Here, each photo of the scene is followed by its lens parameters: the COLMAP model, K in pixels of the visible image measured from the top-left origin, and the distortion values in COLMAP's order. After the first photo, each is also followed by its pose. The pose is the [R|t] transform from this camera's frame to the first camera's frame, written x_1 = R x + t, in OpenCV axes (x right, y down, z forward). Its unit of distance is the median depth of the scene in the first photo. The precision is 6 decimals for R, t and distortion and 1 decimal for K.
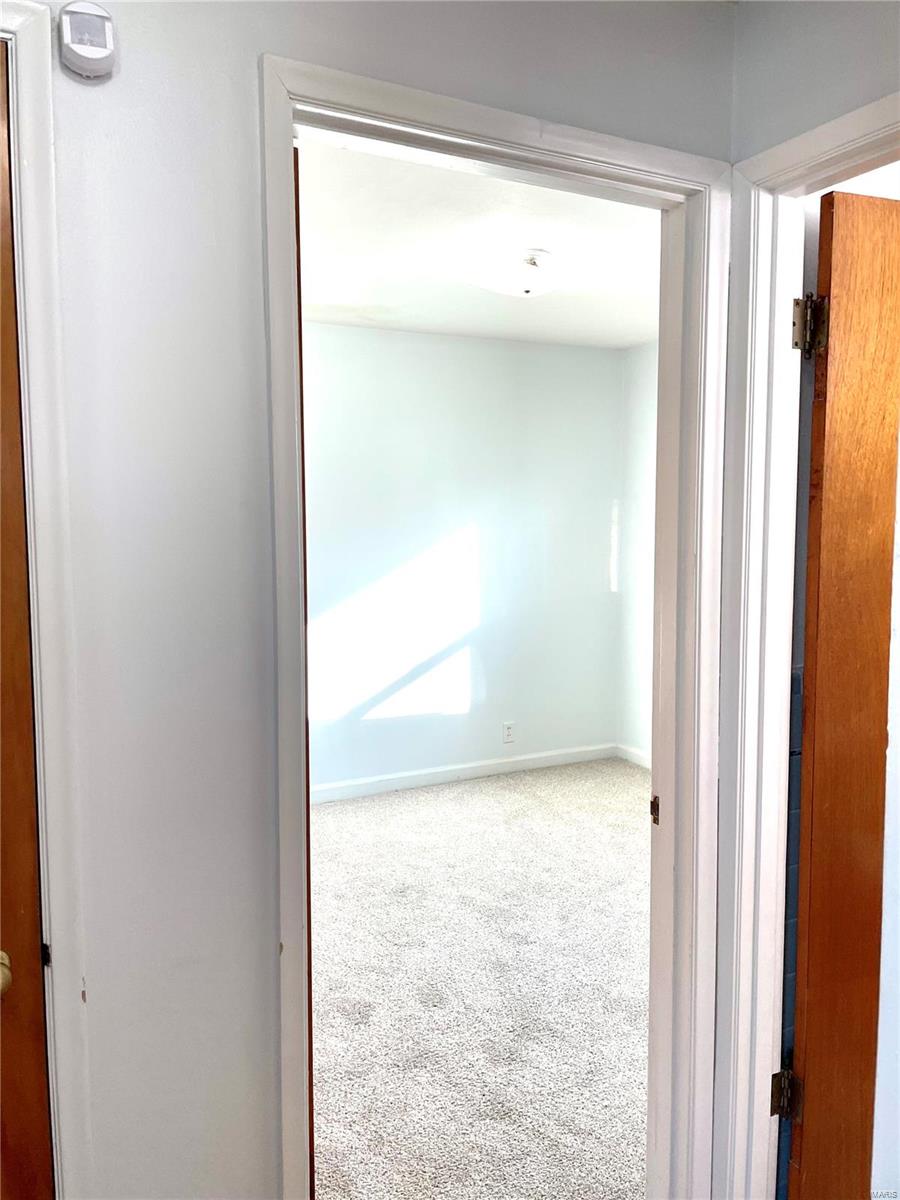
lens RADIAL K [[900.8, 0, 446.4], [0, 900.8, 587.4], [0, 0, 1]] dist [0.066225, -0.094088]
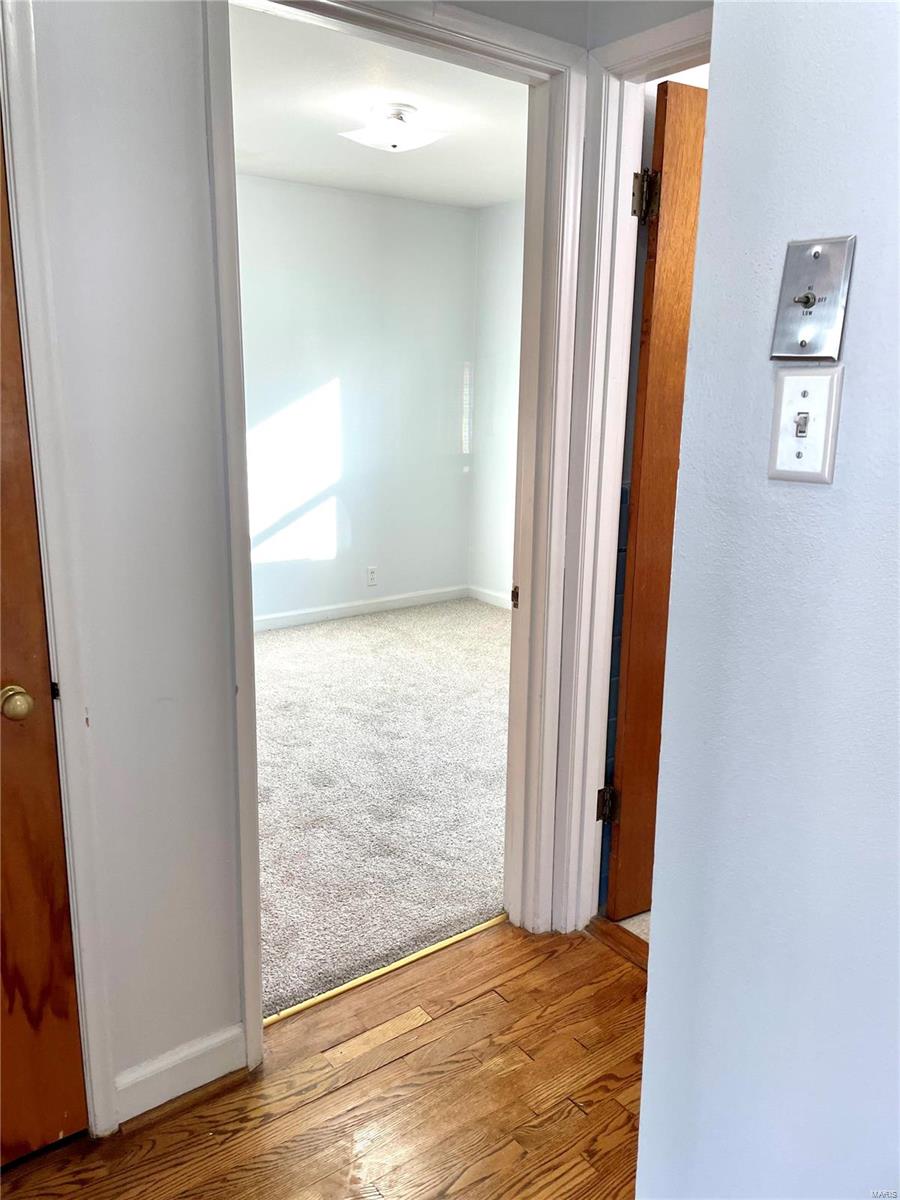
lens RADIAL K [[900.8, 0, 444.4], [0, 900.8, 591.4], [0, 0, 1]] dist [0.066225, -0.094088]
pose [[0.985146, -0.022513, 0.170236, -0.073665], [-0.002447, 0.989427, 0.145009, 0.051367], [-0.171701, -0.143271, 0.974675, -0.187576]]
